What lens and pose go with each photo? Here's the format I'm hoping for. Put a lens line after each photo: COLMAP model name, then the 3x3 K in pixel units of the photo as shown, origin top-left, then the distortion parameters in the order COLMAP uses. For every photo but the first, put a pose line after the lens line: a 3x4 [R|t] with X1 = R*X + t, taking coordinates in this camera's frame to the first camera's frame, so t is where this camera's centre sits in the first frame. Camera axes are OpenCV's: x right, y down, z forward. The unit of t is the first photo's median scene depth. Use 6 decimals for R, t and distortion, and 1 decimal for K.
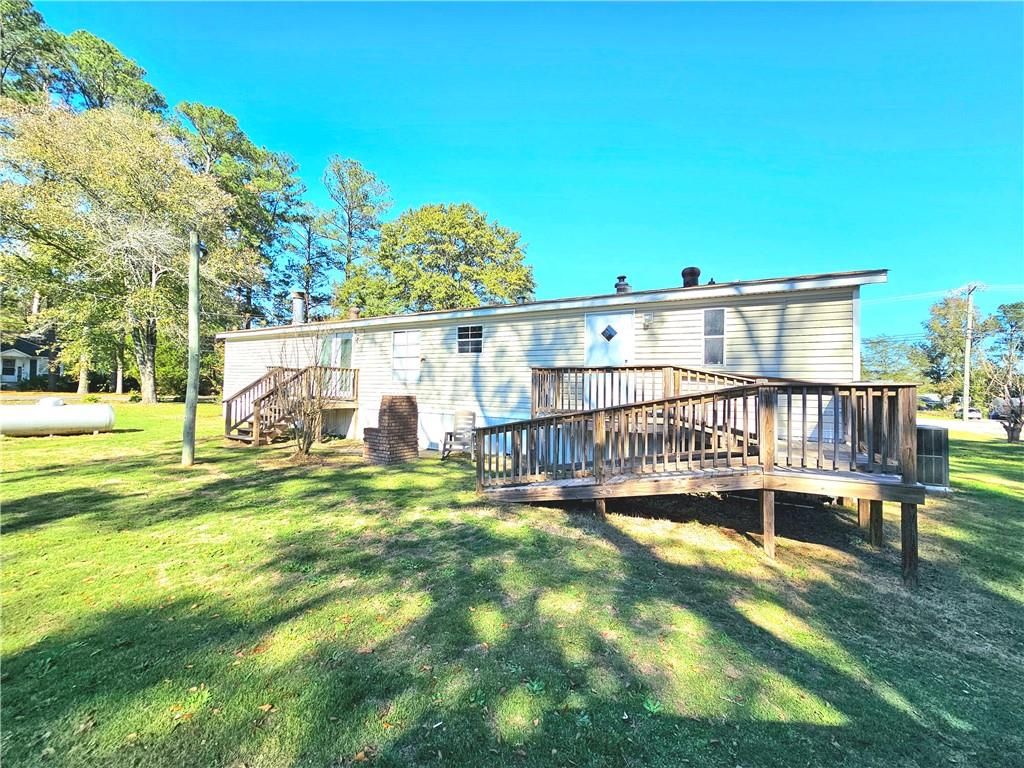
lens RADIAL K [[413.3, 0, 510.9], [0, 413.3, 380.7], [0, 0, 1]] dist [0.001407, 0.000095]
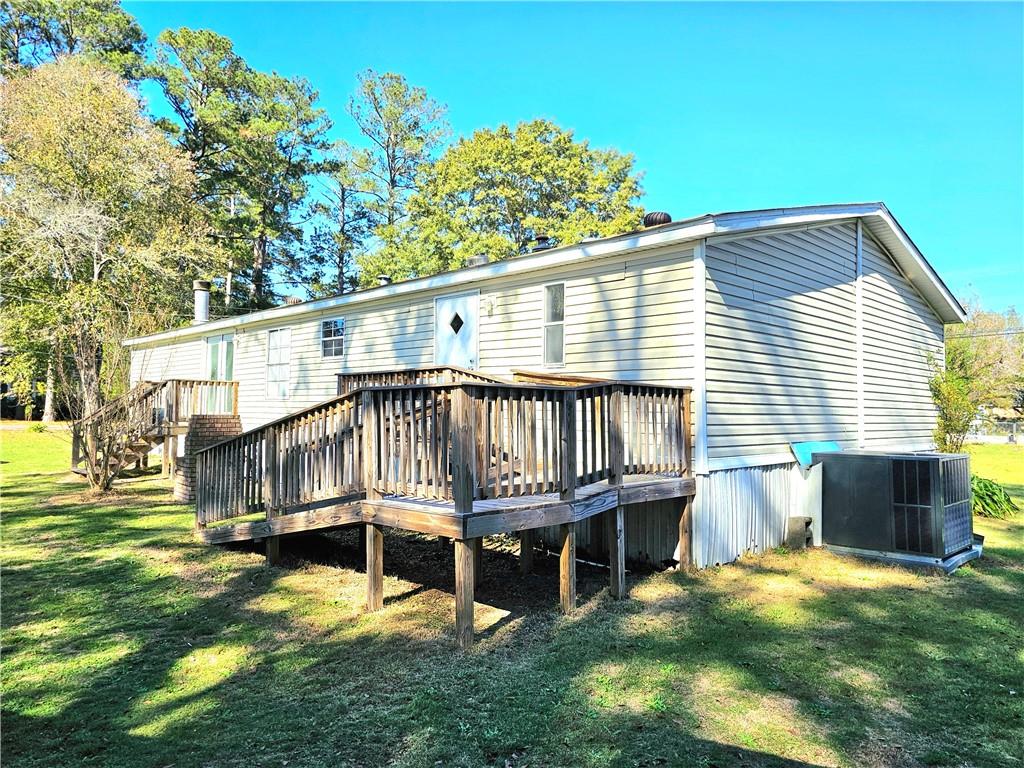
lens RADIAL K [[687.1, 0, 513.6], [0, 687.1, 361.8], [0, 0, 1]] dist [0.068007, -0.041814]
pose [[0.963715, -0.028622, -0.265396, 0.138460], [0.014117, 0.998308, -0.056401, 0.004253], [0.266561, 0.050608, 0.962488, -0.023435]]
